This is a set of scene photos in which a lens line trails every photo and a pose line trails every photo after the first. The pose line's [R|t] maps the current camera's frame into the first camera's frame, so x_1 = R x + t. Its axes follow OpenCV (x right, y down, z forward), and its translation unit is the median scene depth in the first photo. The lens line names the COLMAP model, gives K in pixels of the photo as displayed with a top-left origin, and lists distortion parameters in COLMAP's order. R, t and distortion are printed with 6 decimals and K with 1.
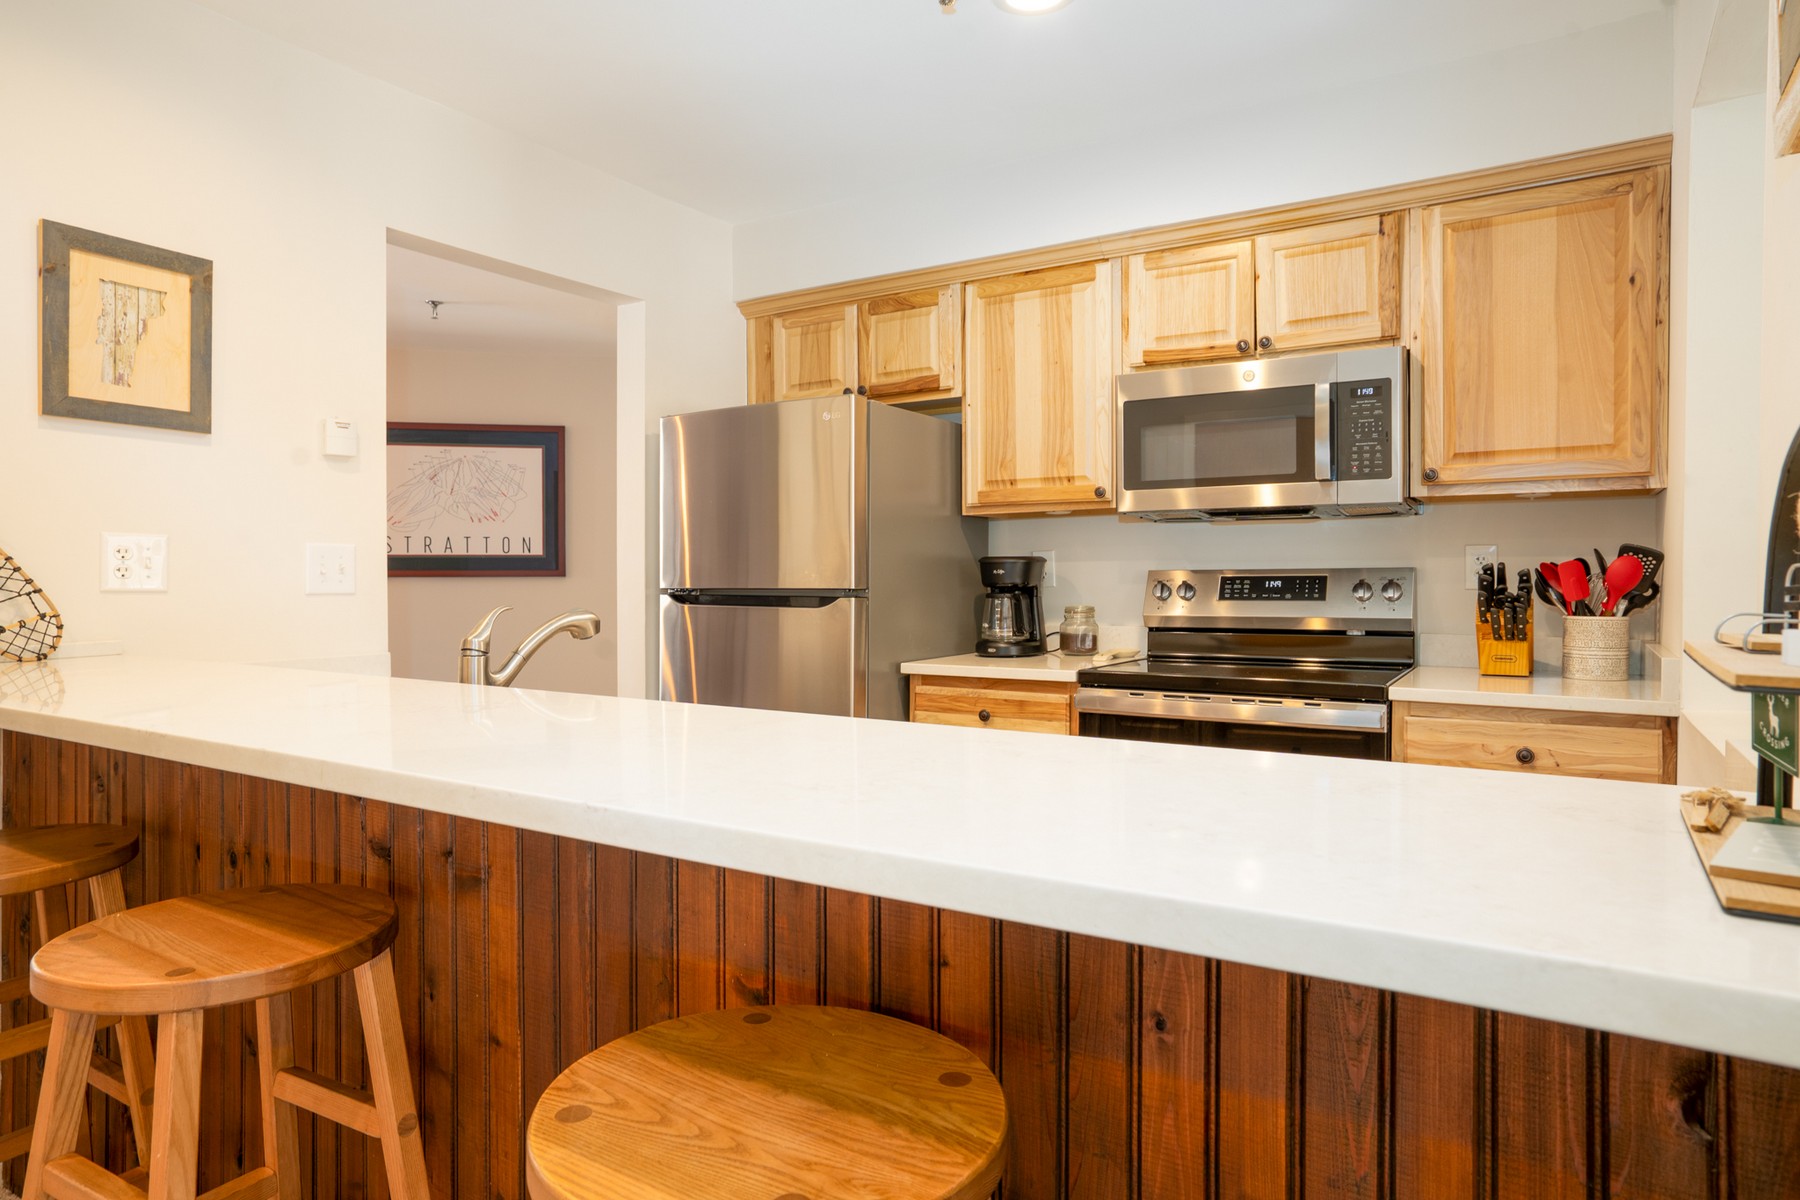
lens RADIAL K [[1077.1, 0, 935.5], [0, 1077.1, 583.9], [0, 0, 1]] dist [-0.021184, 0.016395]
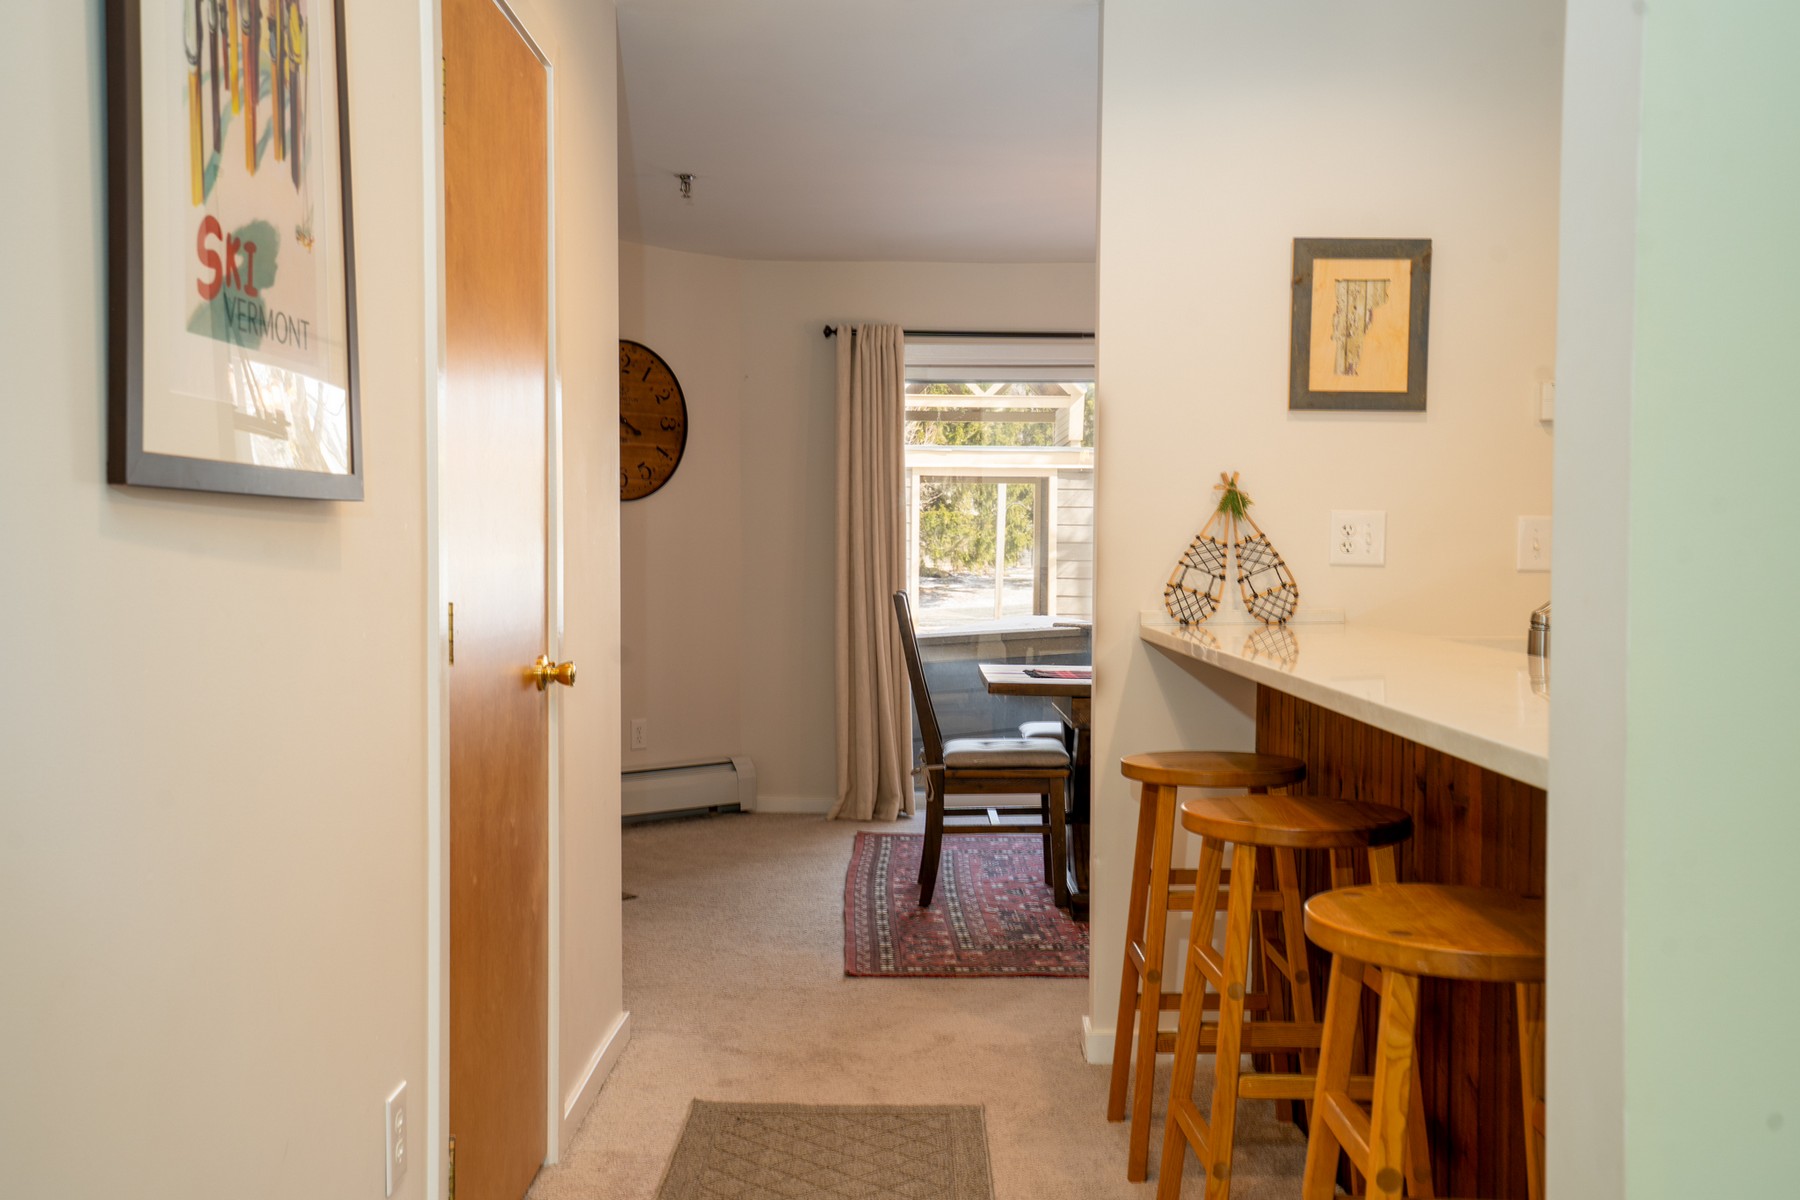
lens RADIAL K [[1720.1, 0, 891.6], [0, 1720.1, 607.8], [0, 0, 1]] dist [0.056110, 0.000000]
pose [[0.518440, 0.034725, -0.854408, 0.473190], [-0.013978, 0.999386, 0.032136, 0.000360], [0.855000, -0.004718, 0.518607, -0.288102]]
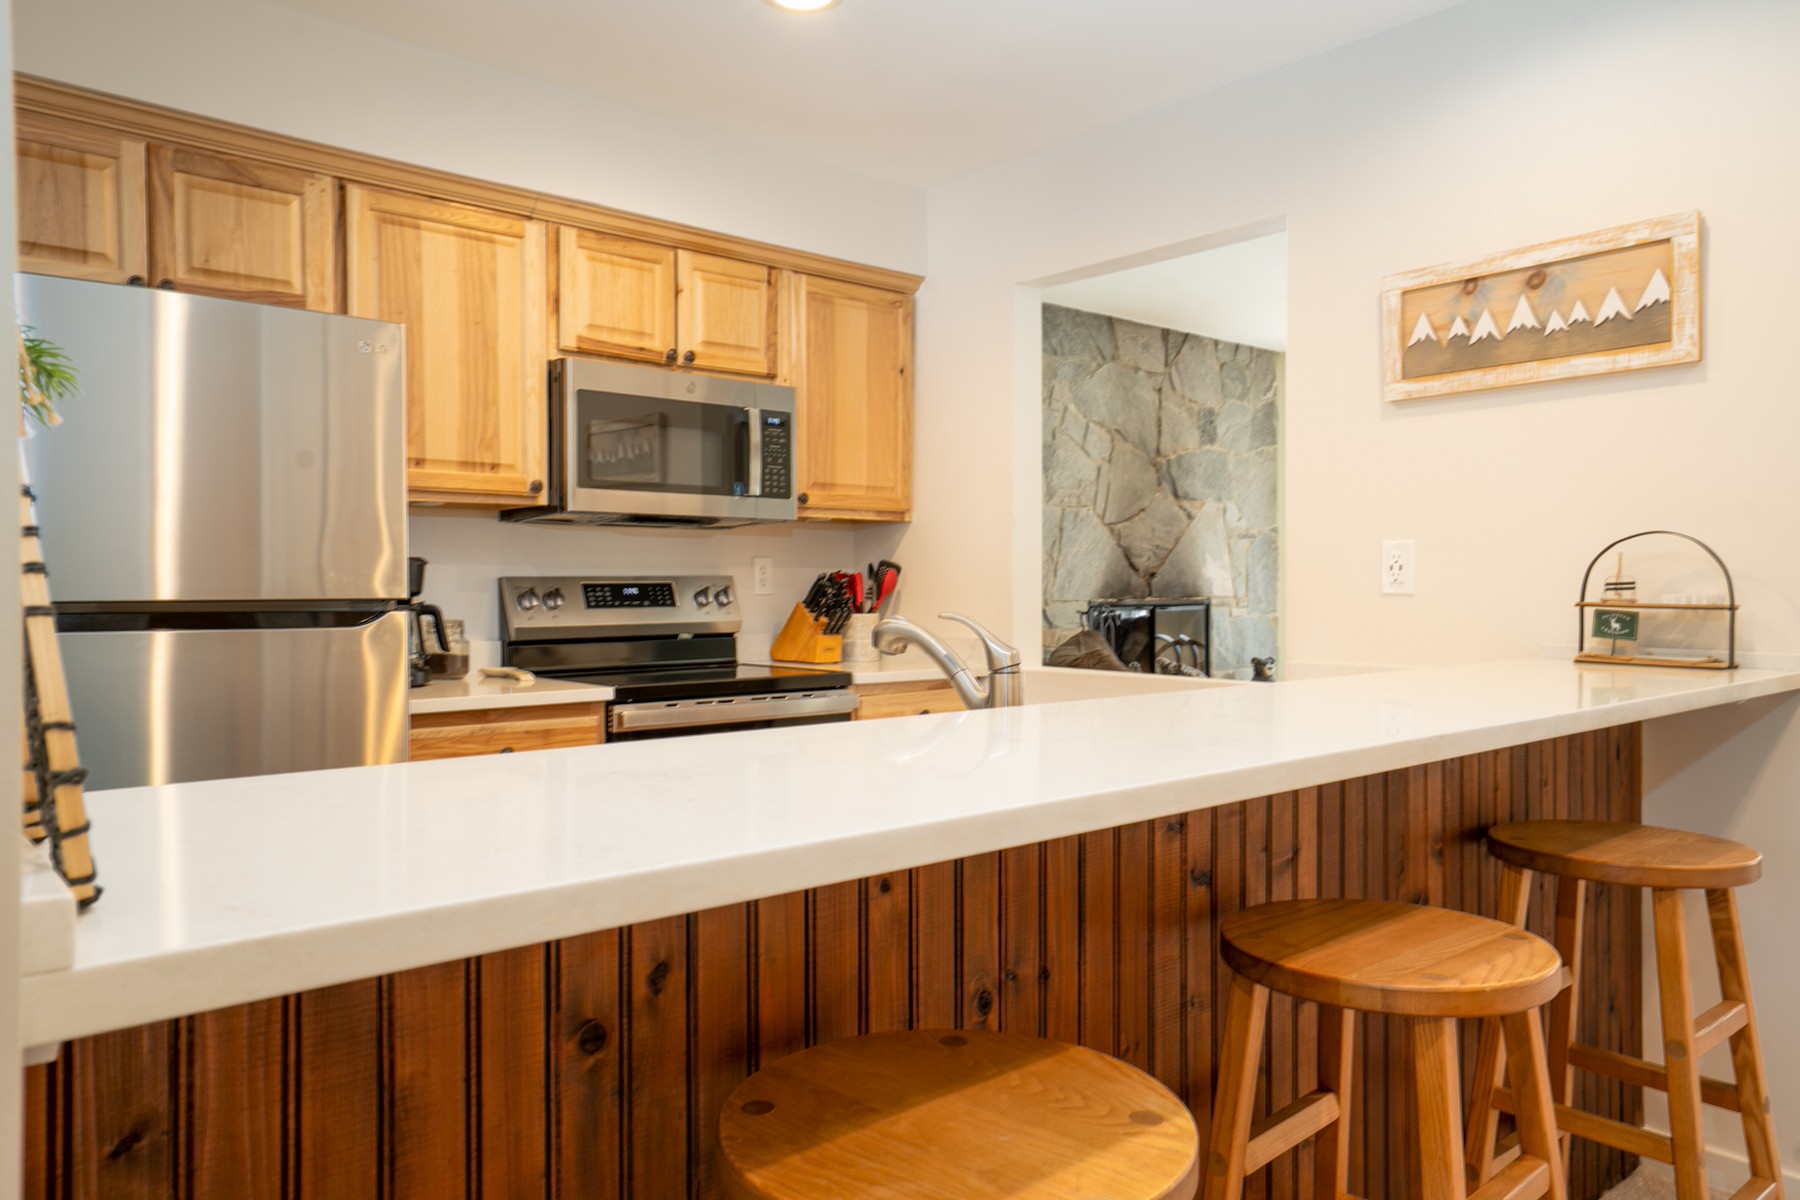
lens RADIAL K [[1236.8, 0, 910.6], [0, 1236.8, 608.9], [0, 0, 1]] dist [-0.003356, 0.005049]
pose [[0.290857, -0.016792, 0.956619, -0.961264], [0.007330, 0.999856, 0.015322, 0.001168], [-0.956738, 0.002555, 0.290938, 0.562024]]
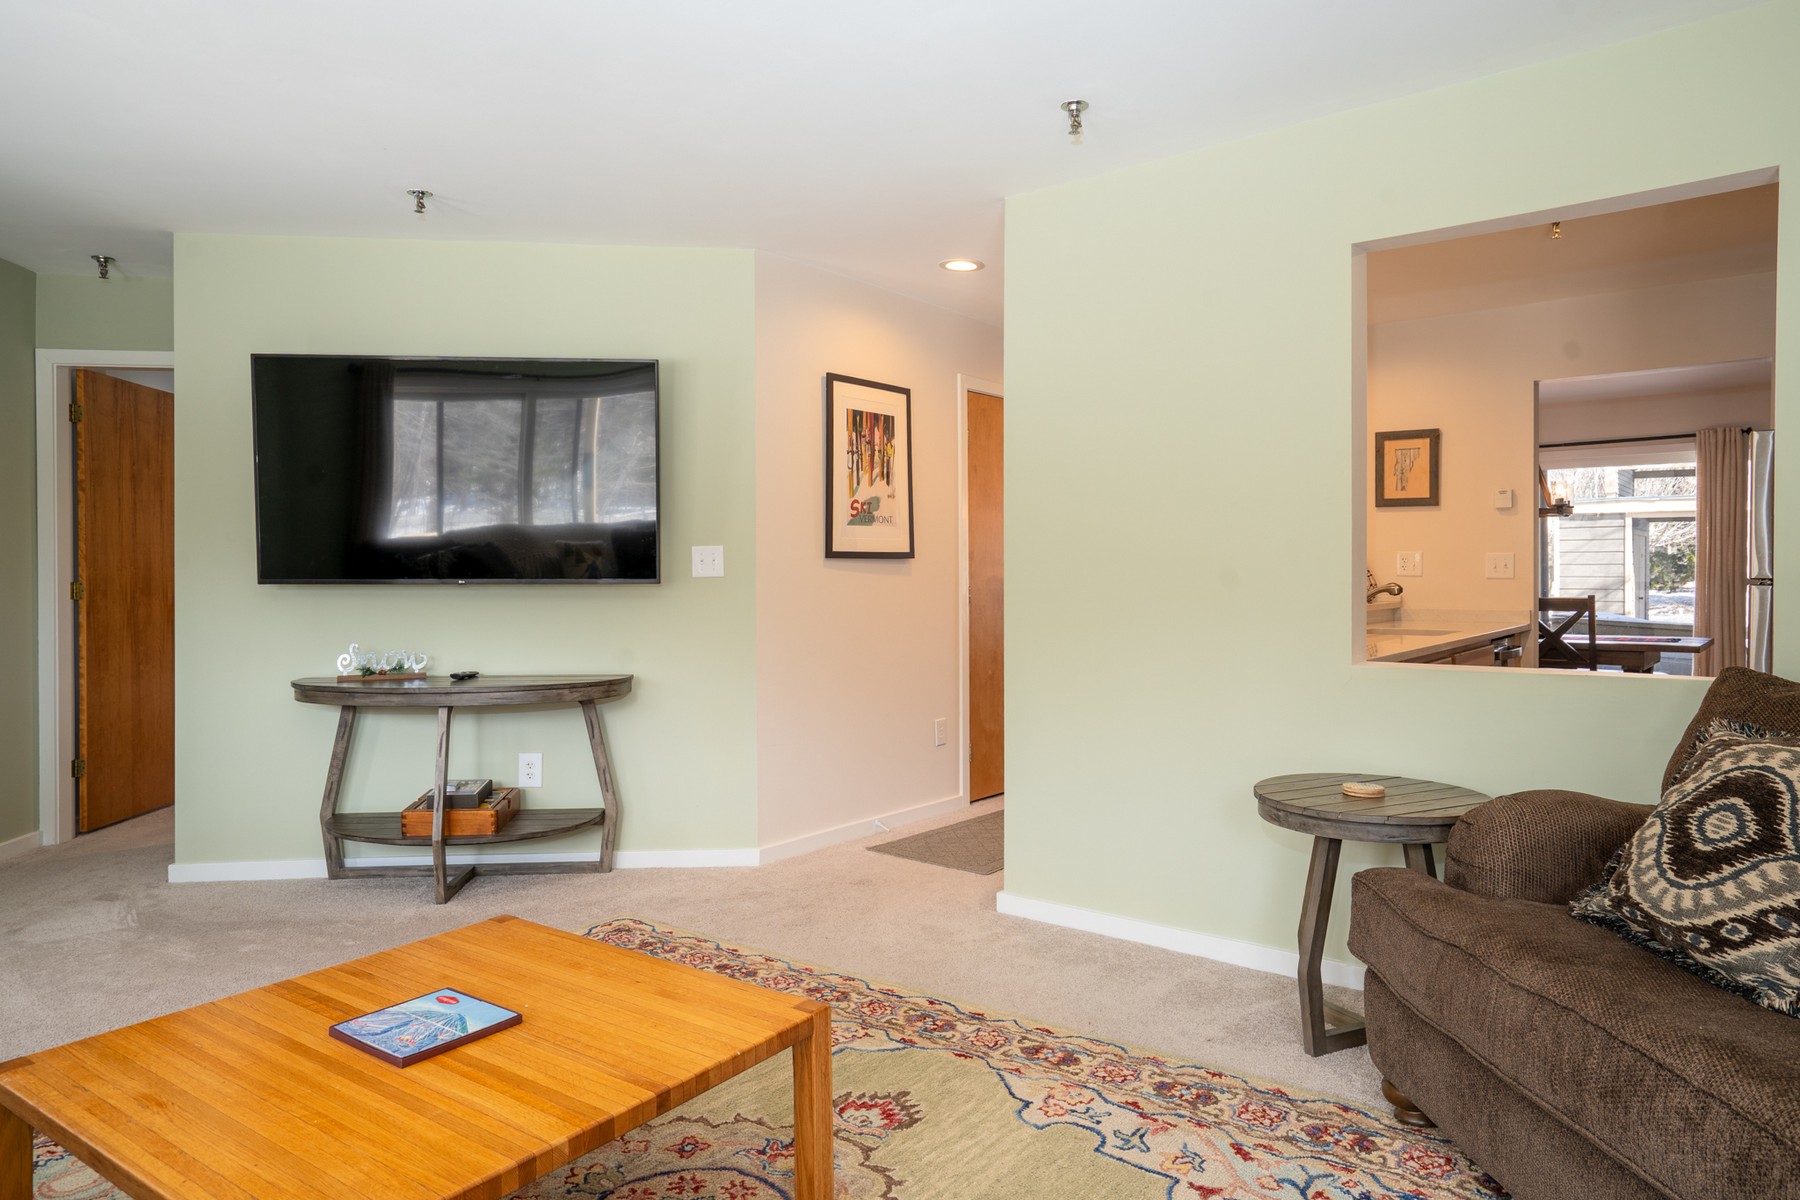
lens RADIAL K [[1168.7, 0, 922.9], [0, 1168.7, 571.8], [0, 0, 1]] dist [0.001952, 0.021045]
pose [[-0.097495, 0.002126, -0.995234, 1.869511], [-0.008596, 0.999959, 0.002978, -0.000852], [0.995199, 0.008846, -0.097473, 0.167351]]
